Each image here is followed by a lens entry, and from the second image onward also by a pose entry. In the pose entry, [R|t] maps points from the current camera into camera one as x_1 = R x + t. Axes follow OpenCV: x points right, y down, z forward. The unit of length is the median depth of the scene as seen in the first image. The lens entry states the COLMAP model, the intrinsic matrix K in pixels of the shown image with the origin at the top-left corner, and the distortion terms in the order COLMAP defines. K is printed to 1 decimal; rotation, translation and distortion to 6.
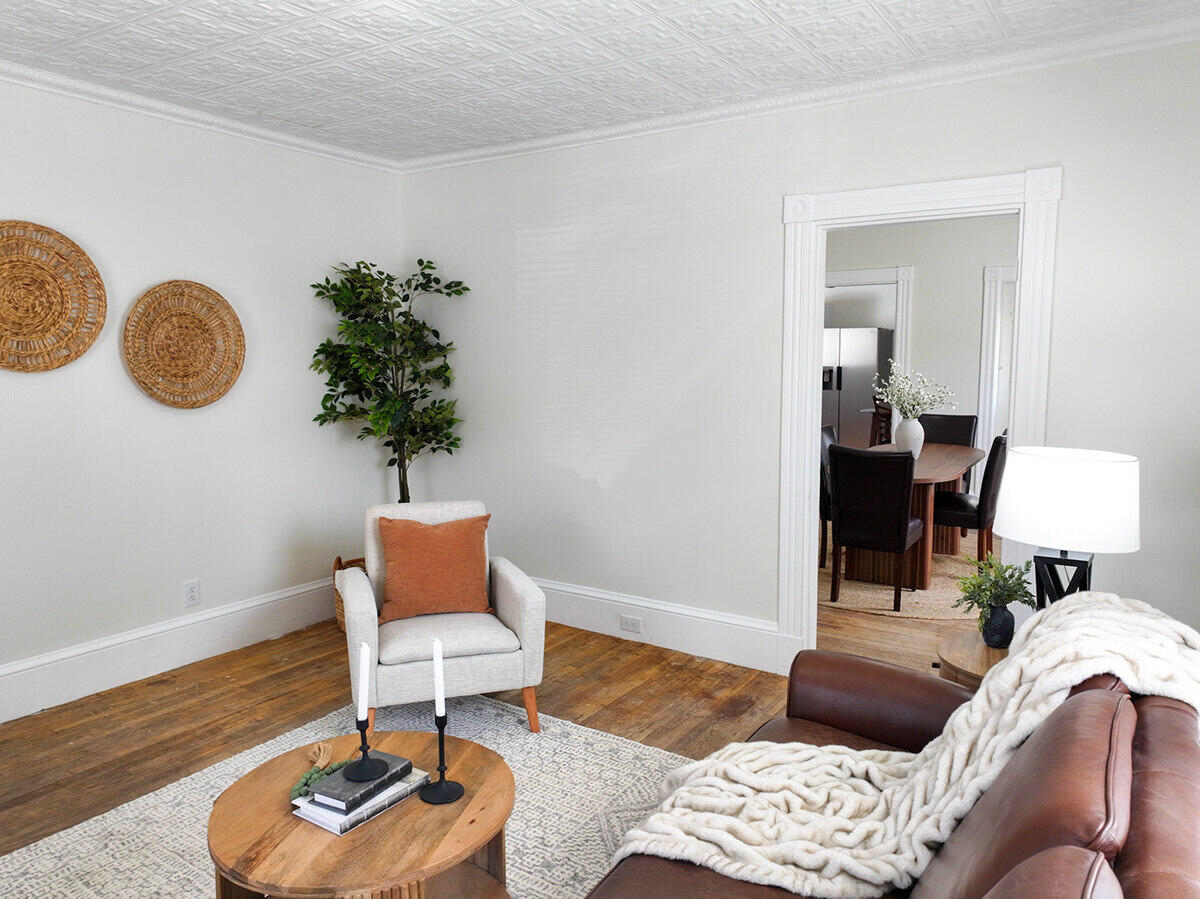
lens RADIAL K [[856.8, 0, 602.1], [0, 856.8, 450.0], [0, 0, 1]] dist [-0.000450, 0.016752]
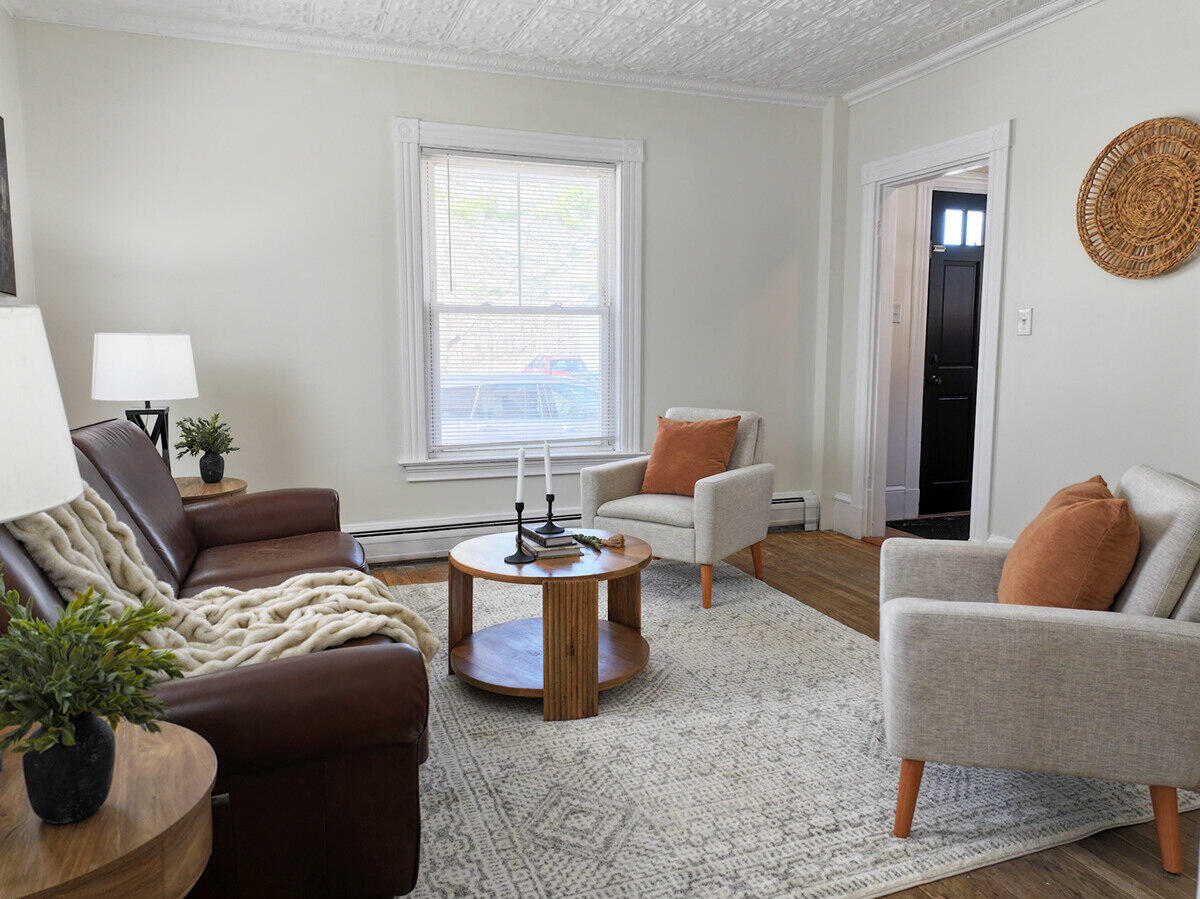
lens RADIAL K [[856.8, 0, 601.3], [0, 856.8, 446.2], [0, 0, 1]] dist [-0.000450, 0.016752]
pose [[-0.590542, 0.101254, -0.800629, 0.499526], [-0.090771, 0.977468, 0.190570, -0.035999], [0.801886, 0.185213, -0.568045, 1.116378]]
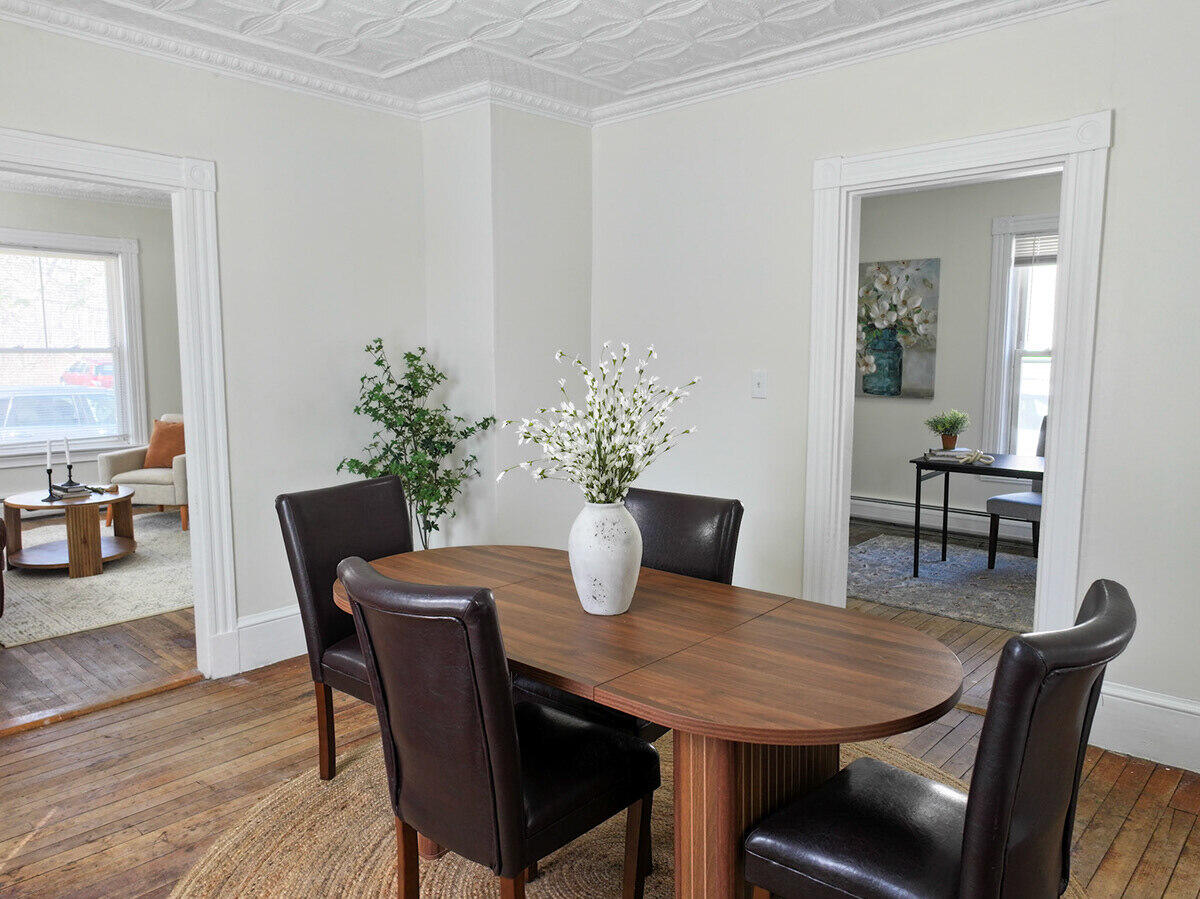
lens RADIAL K [[856.8, 0, 608.7], [0, 856.8, 447.6], [0, 0, 1]] dist [-0.000450, 0.016752]
pose [[-0.160599, 0.125419, -0.979019, 1.242543], [-0.121511, 0.981836, 0.145713, -0.205673], [0.979512, 0.142363, -0.142442, 1.799529]]
